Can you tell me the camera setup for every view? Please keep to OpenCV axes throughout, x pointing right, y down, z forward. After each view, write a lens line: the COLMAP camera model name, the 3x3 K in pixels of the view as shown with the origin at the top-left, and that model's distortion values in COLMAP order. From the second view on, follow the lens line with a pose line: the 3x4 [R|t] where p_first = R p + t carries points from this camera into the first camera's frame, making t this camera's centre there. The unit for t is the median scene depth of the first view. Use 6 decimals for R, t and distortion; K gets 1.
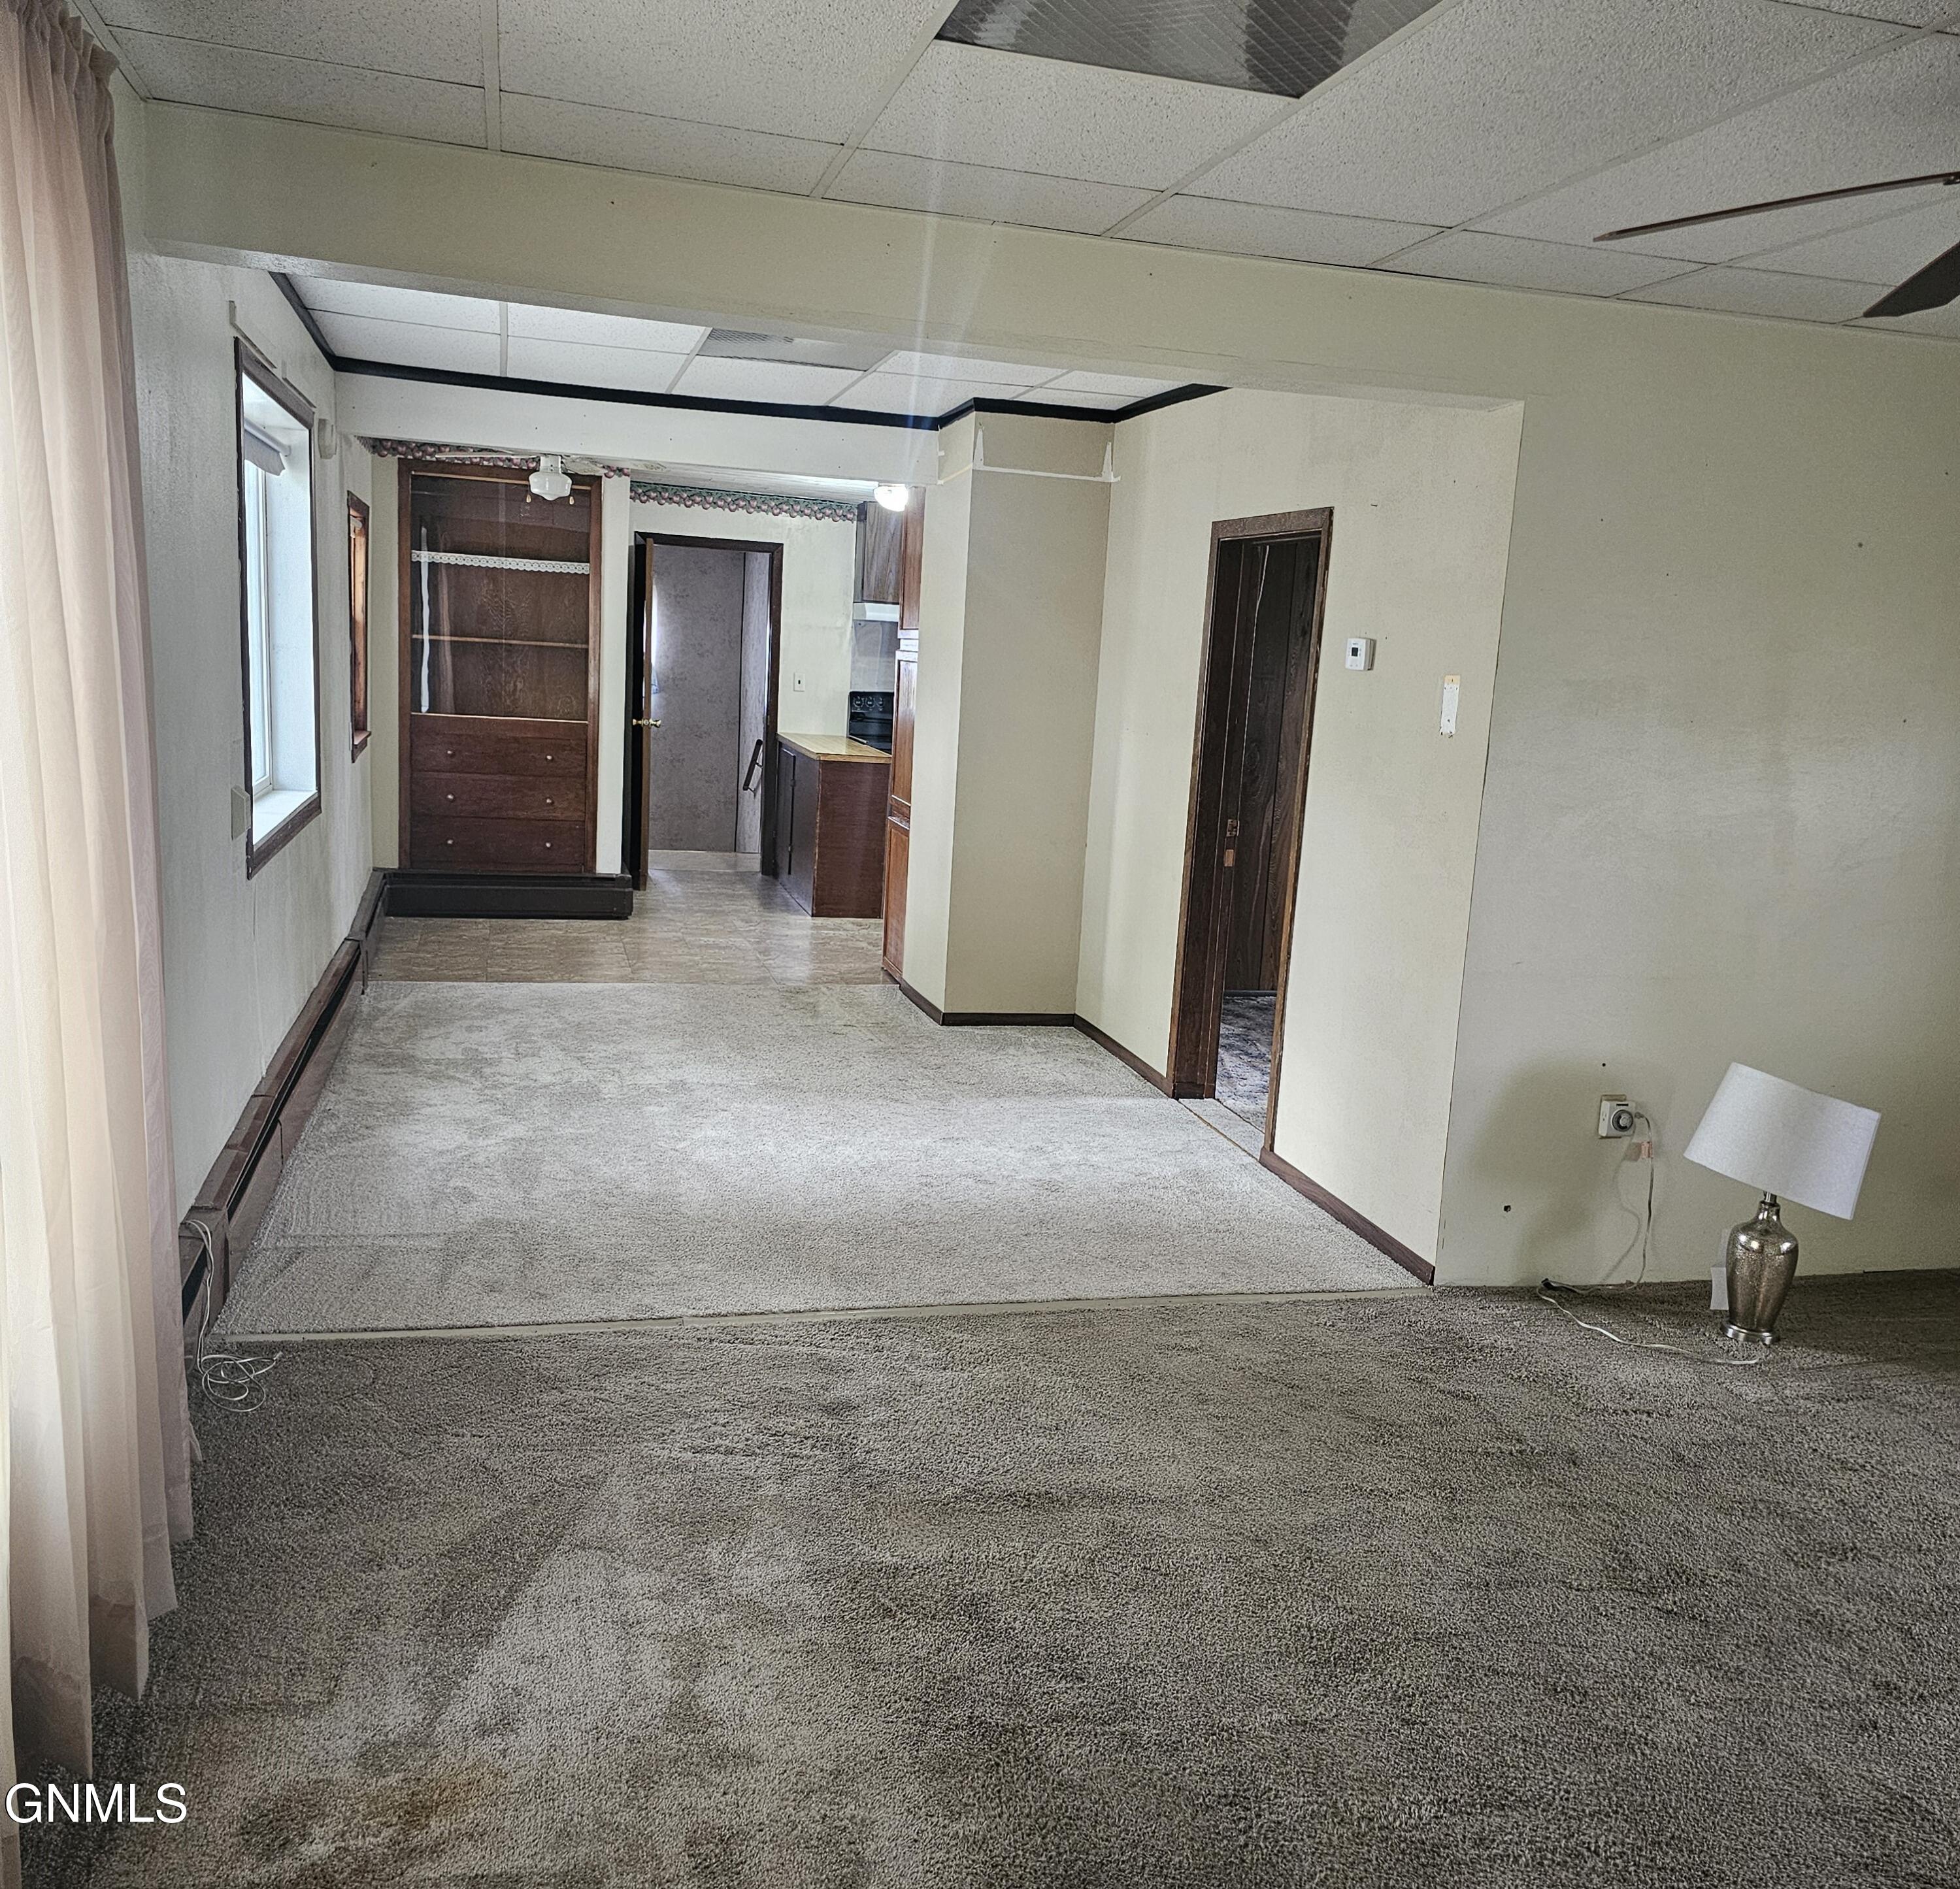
lens RADIAL K [[1648.3, 0, 982.6], [0, 1648.3, 984.4], [0, 0, 1]] dist [0.052655, -0.000888]
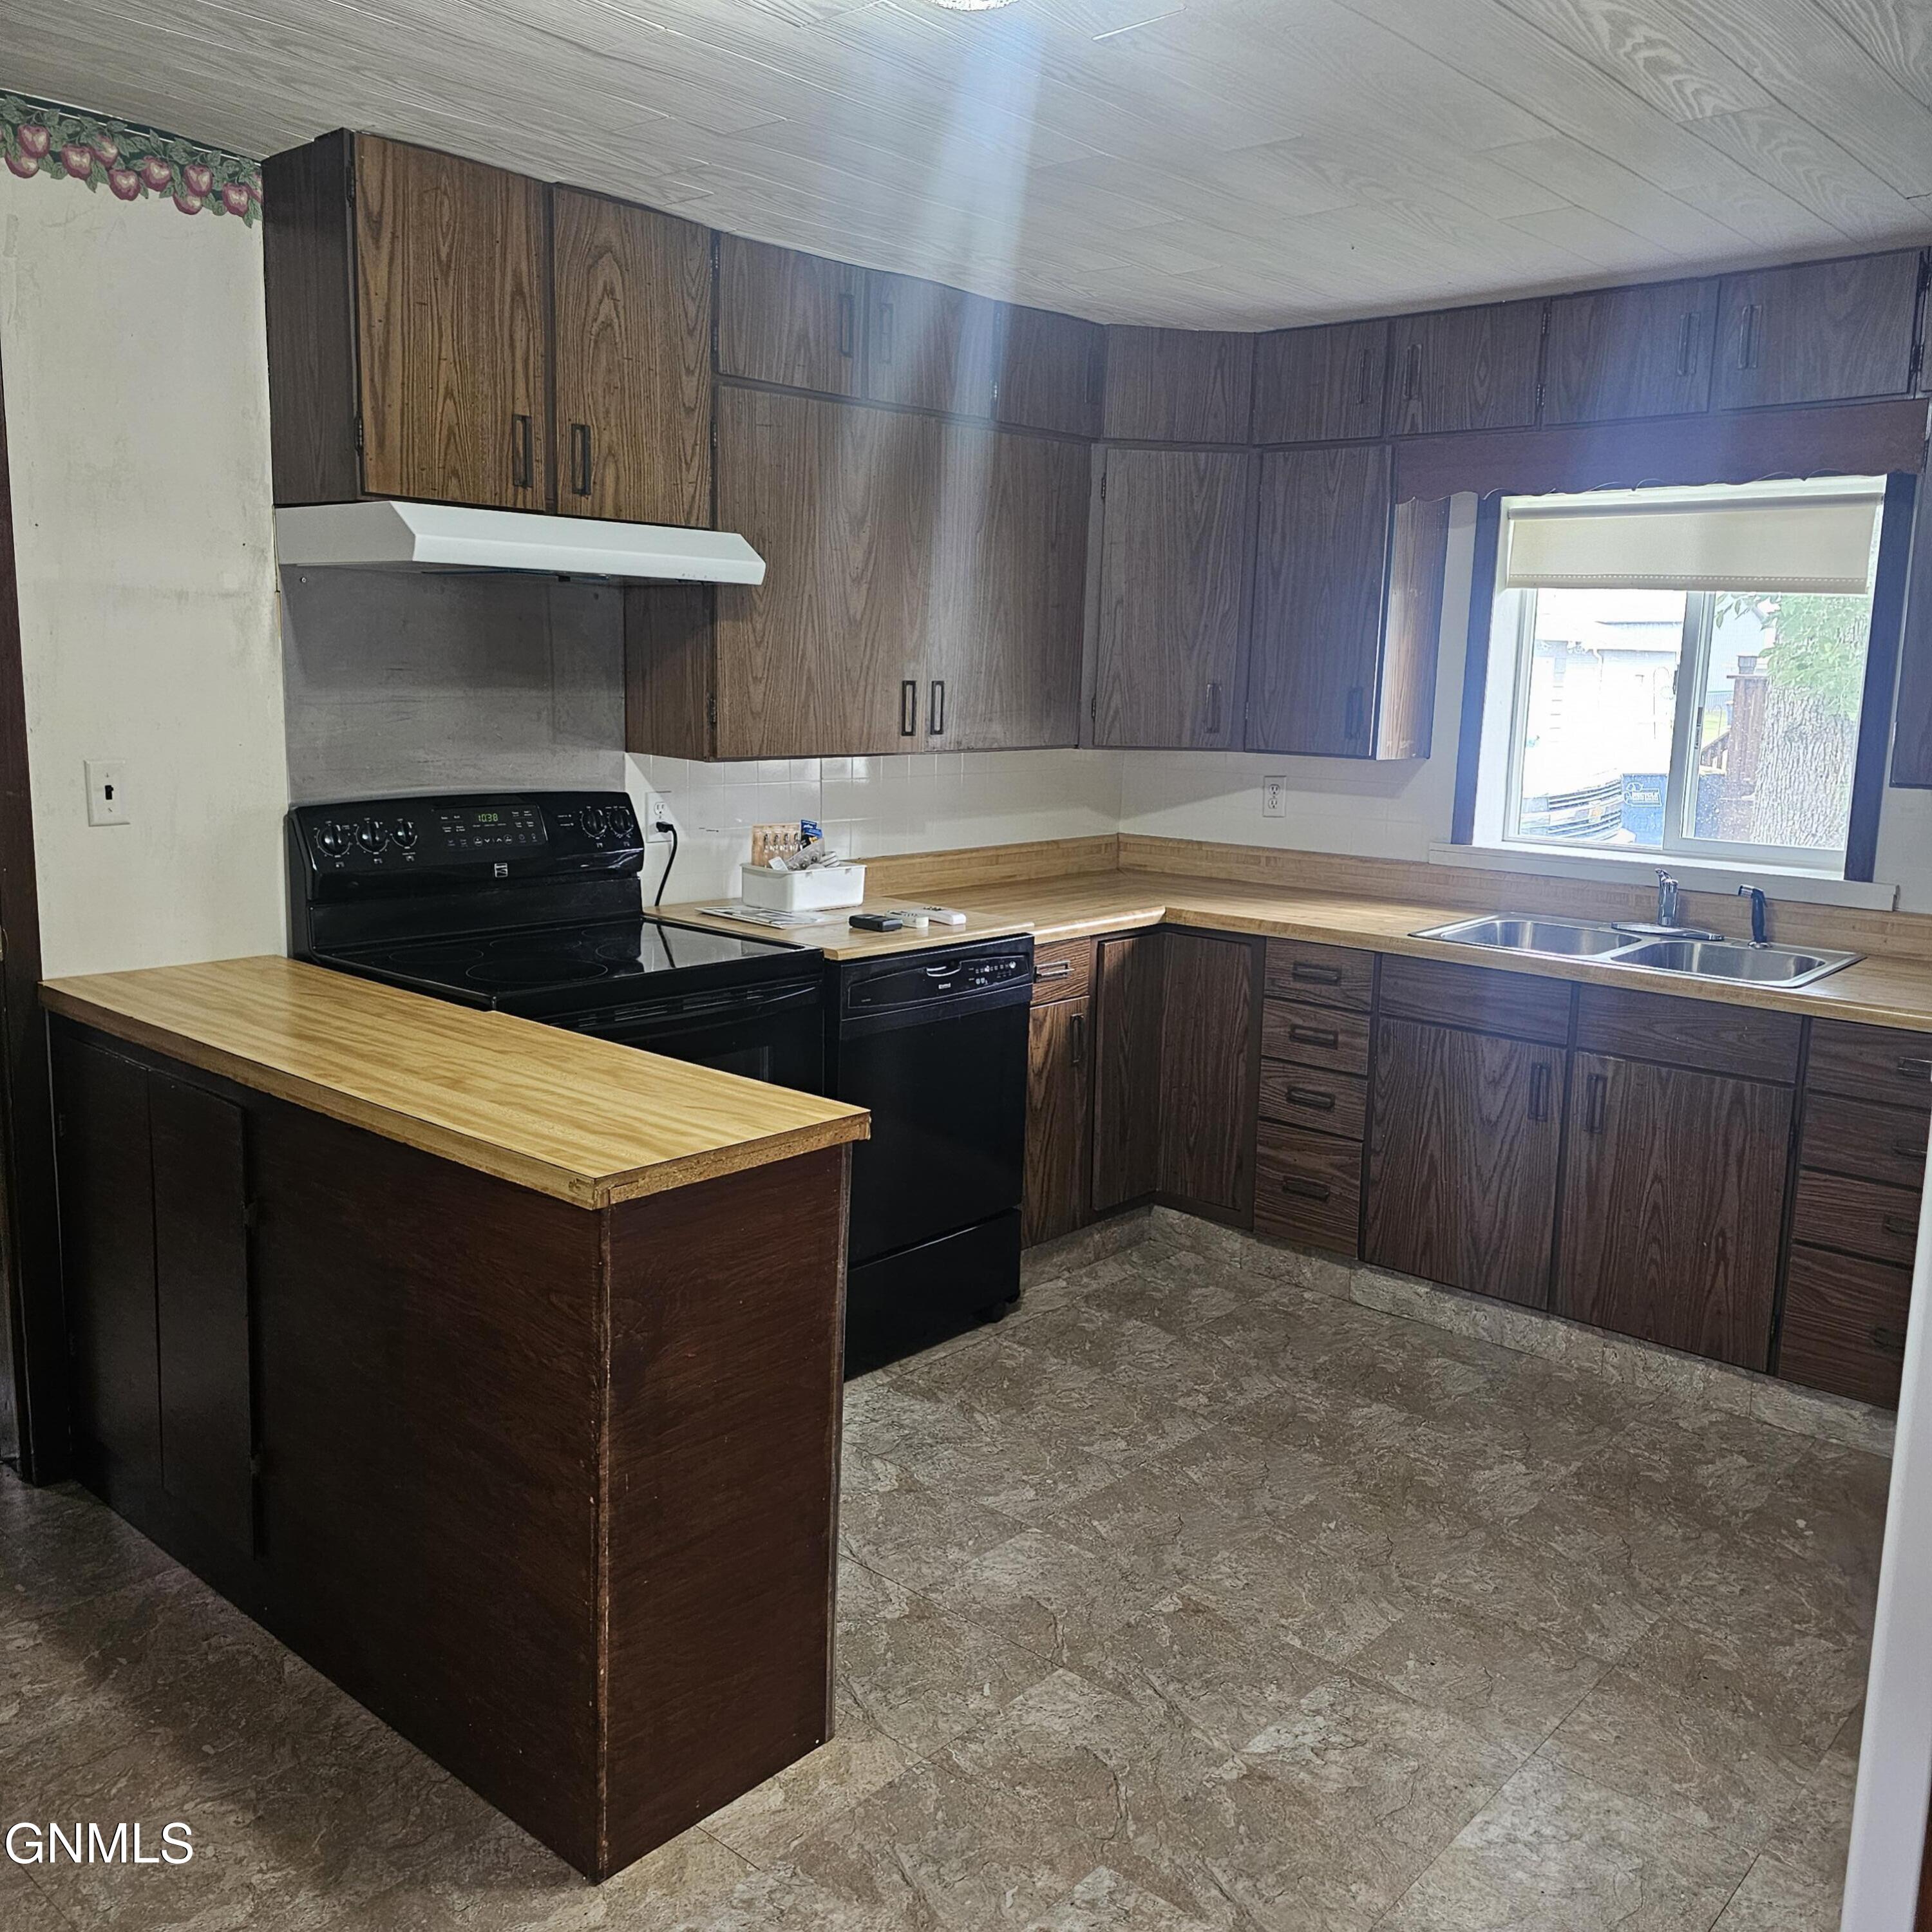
lens RADIAL K [[1714.0, 0, 969.8], [0, 1714.0, 950.7], [0, 0, 1]] dist [0.066696, -0.059154]
pose [[0.829033, -0.132262, 0.543334, -0.160040], [0.134761, 0.990244, 0.035429, -0.154071], [-0.542719, 0.043849, 0.838769, 0.709823]]
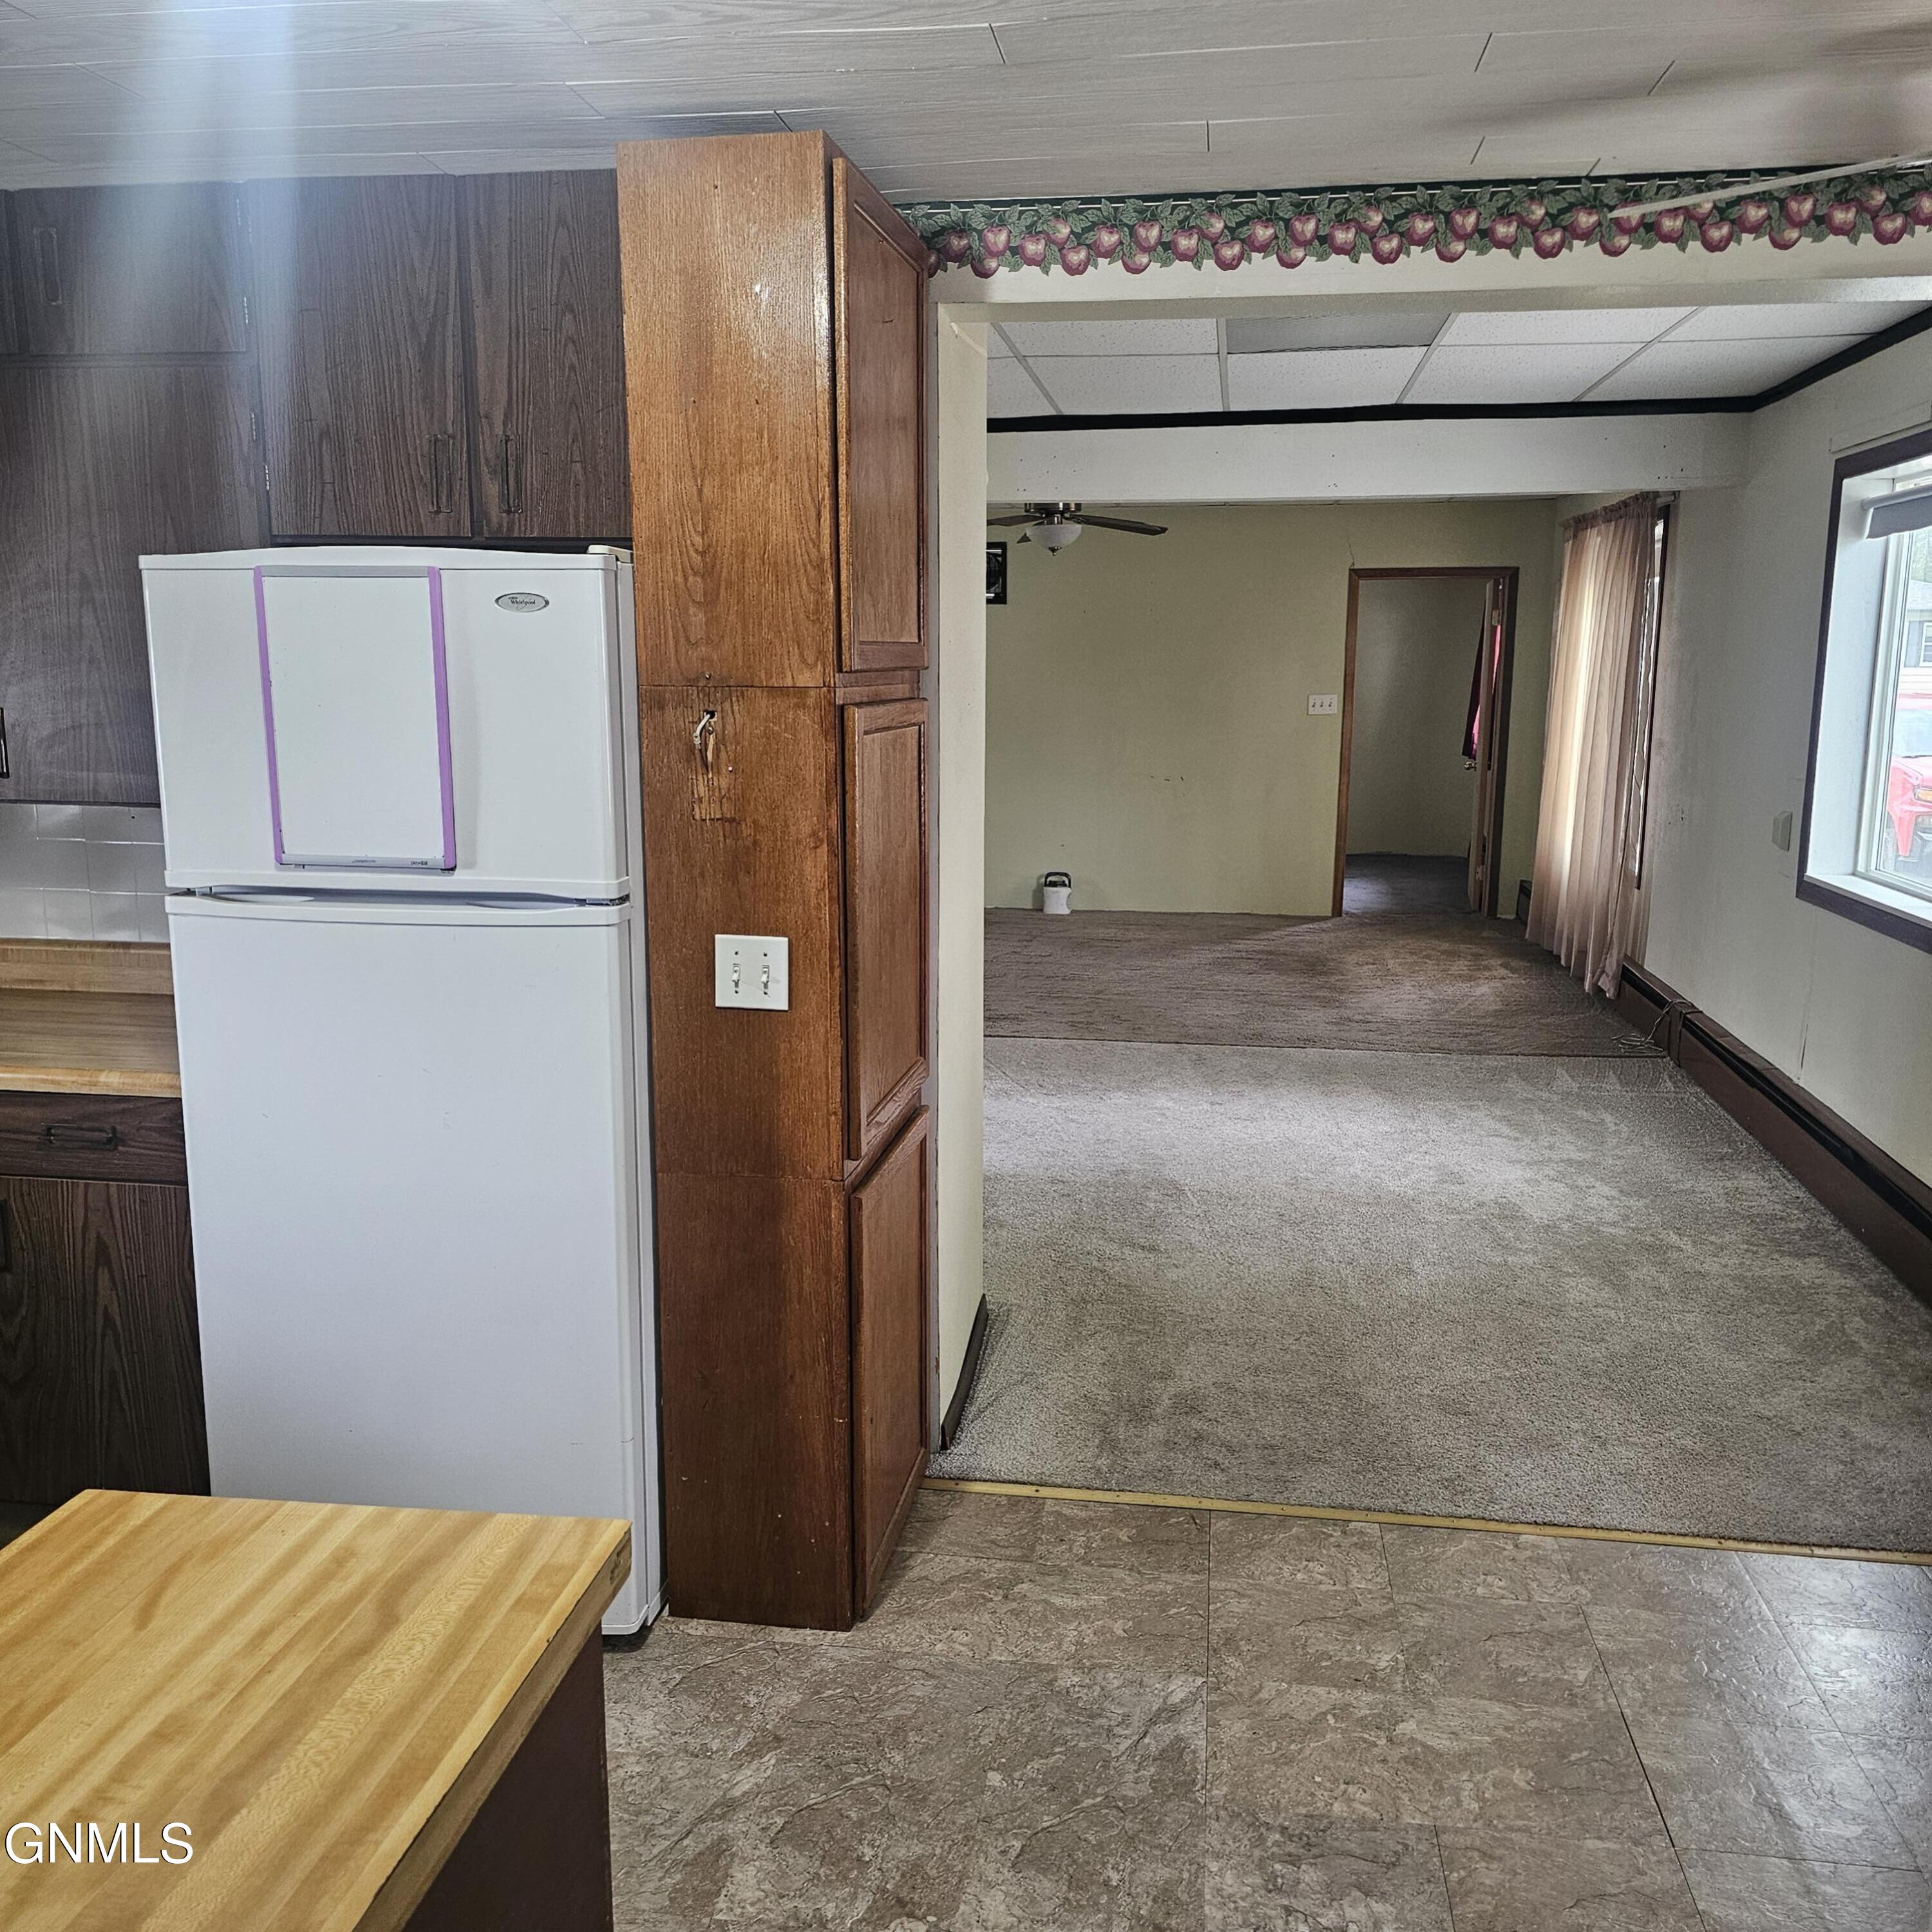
lens RADIAL K [[1750.6, 0, 979.1], [0, 1750.6, 962.8], [0, 0, 1]] dist [0.072464, -0.059461]
pose [[-0.914841, -0.130982, 0.381981, -0.162490], [0.022785, 0.927683, 0.372673, -0.223861], [-0.403171, 0.349640, -0.845698, 1.020883]]
